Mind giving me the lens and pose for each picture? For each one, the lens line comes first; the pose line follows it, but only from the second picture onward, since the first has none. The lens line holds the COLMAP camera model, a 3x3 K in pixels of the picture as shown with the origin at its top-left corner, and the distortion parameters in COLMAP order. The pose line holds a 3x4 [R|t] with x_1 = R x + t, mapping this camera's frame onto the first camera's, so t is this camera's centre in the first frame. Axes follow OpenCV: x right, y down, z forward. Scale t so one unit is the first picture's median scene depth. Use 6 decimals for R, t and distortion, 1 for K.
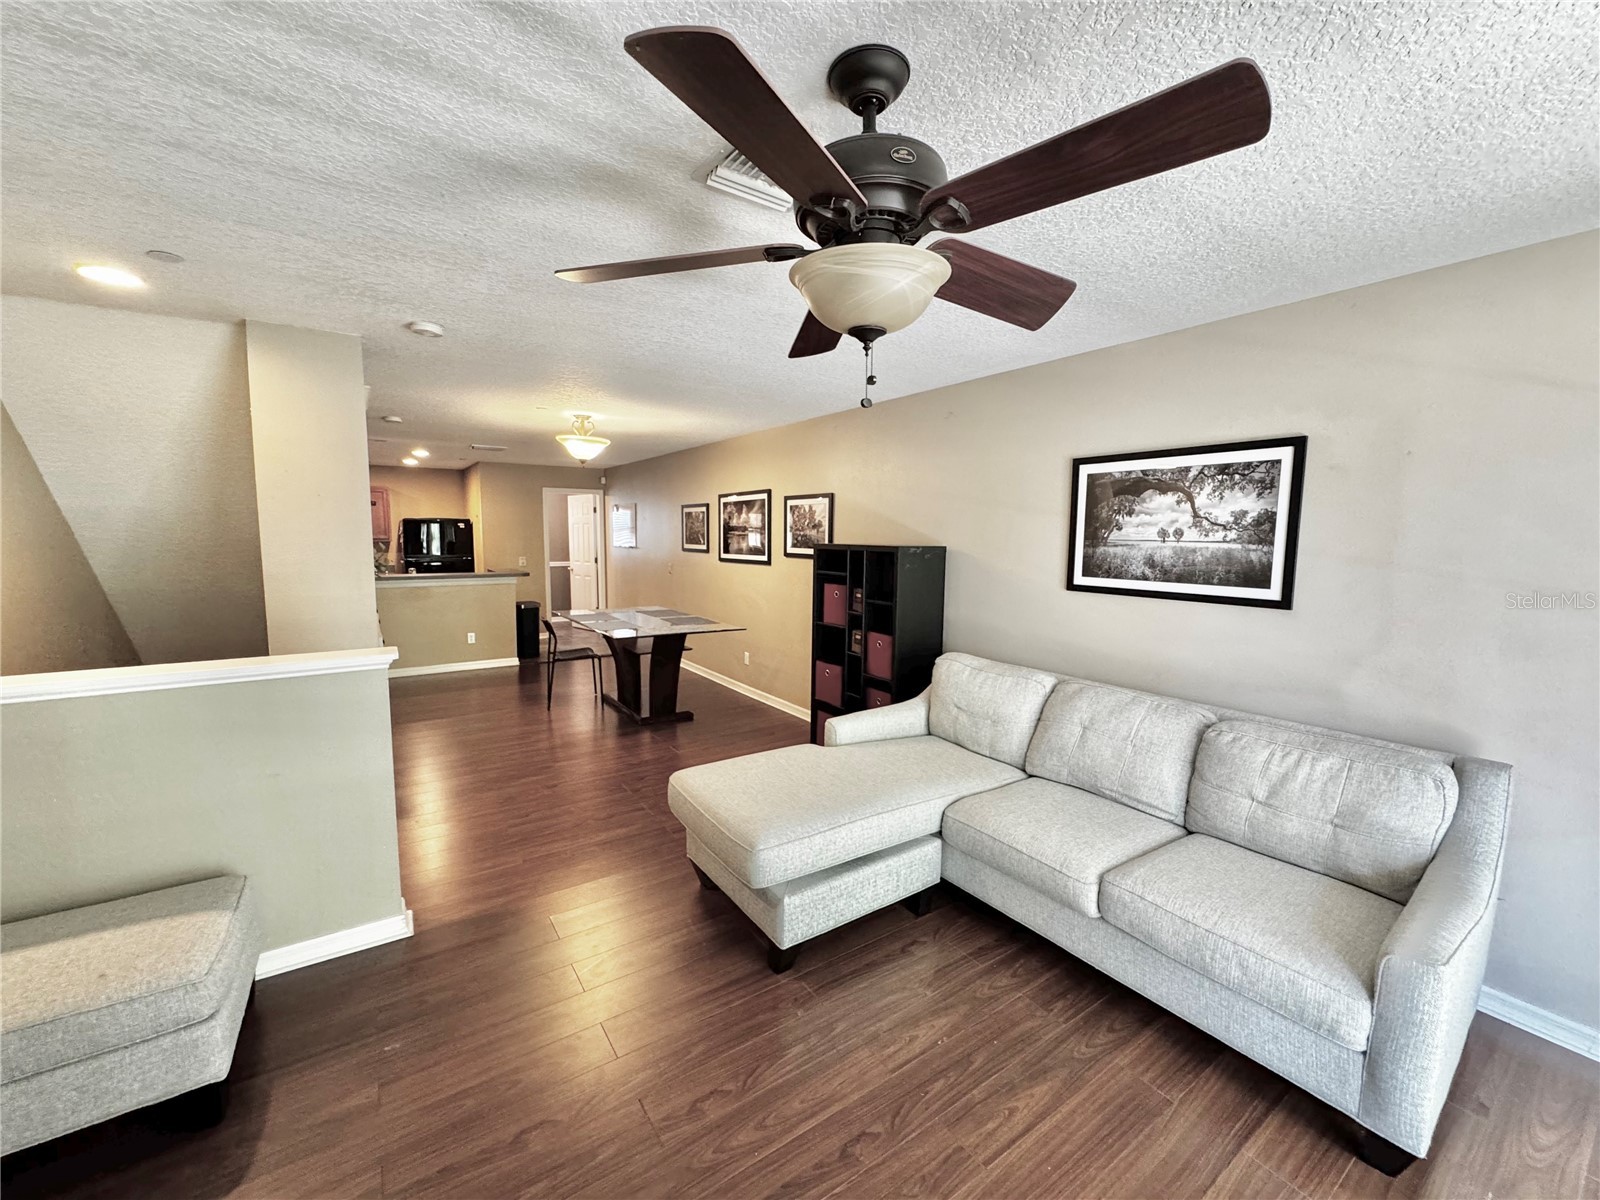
lens RADIAL K [[639.1, 0, 799.7], [0, 639.1, 600.2], [0, 0, 1]] dist [-0.003996, 0.000279]
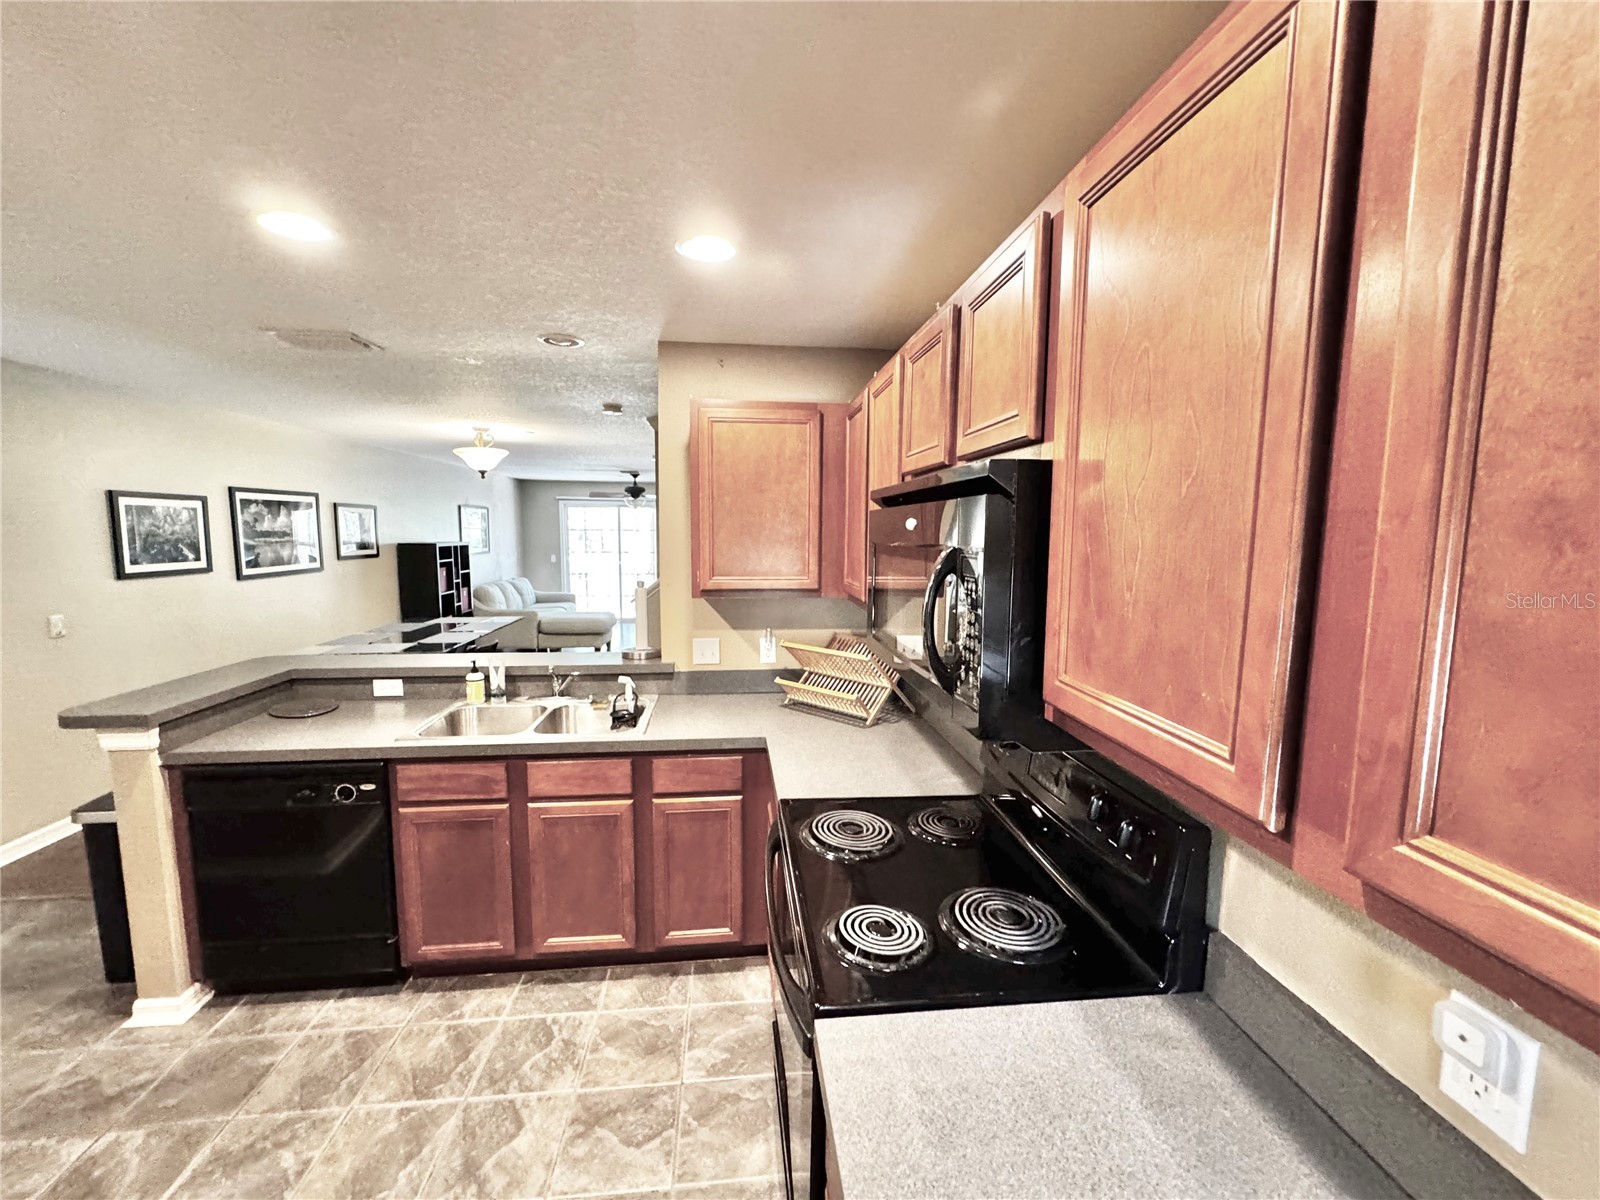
lens RADIAL K [[639.1, 0, 801.8], [0, 639.1, 597.4], [0, 0, 1]] dist [-0.003996, 0.000279]
pose [[-0.886351, -0.082771, 0.455557, -1.081751], [0.012972, 0.979067, 0.203127, -0.189846], [-0.462833, 0.185951, -0.866722, 1.410765]]
